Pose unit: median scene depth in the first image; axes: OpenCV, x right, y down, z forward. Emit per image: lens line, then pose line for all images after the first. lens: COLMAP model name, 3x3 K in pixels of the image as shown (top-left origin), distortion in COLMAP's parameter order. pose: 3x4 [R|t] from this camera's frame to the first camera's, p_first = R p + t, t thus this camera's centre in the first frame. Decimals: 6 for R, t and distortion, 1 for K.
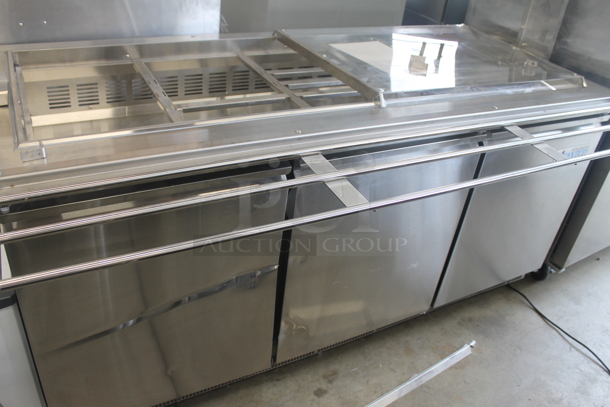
lens RADIAL K [[521.4, 0, 300.6], [0, 521.4, 197.7], [0, 0, 1]] dist [-0.159810, 0.131800]
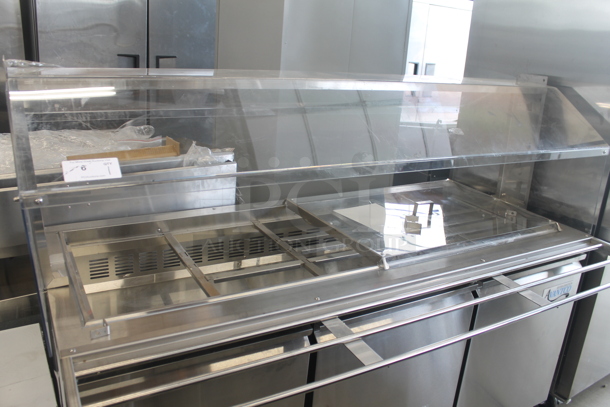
lens RADIAL K [[521.4, 0, 299.6], [0, 521.4, 198.8], [0, 0, 1]] dist [-0.159810, 0.131800]
pose [[0.998681, -0.050373, 0.009905, -0.030549], [0.051241, 0.966254, -0.252444, -0.035701], [0.003146, 0.252619, 0.967561, -0.131352]]
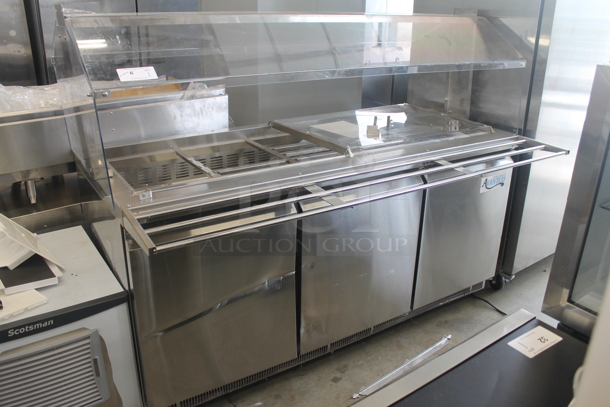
lens RADIAL K [[521.4, 0, 303.3], [0, 521.4, 193.8], [0, 0, 1]] dist [-0.159810, 0.131800]
pose [[0.992071, -0.116303, 0.047628, -0.052011], [0.123591, 0.971598, -0.201799, 0.175324], [-0.022806, 0.206085, 0.978268, -0.372616]]
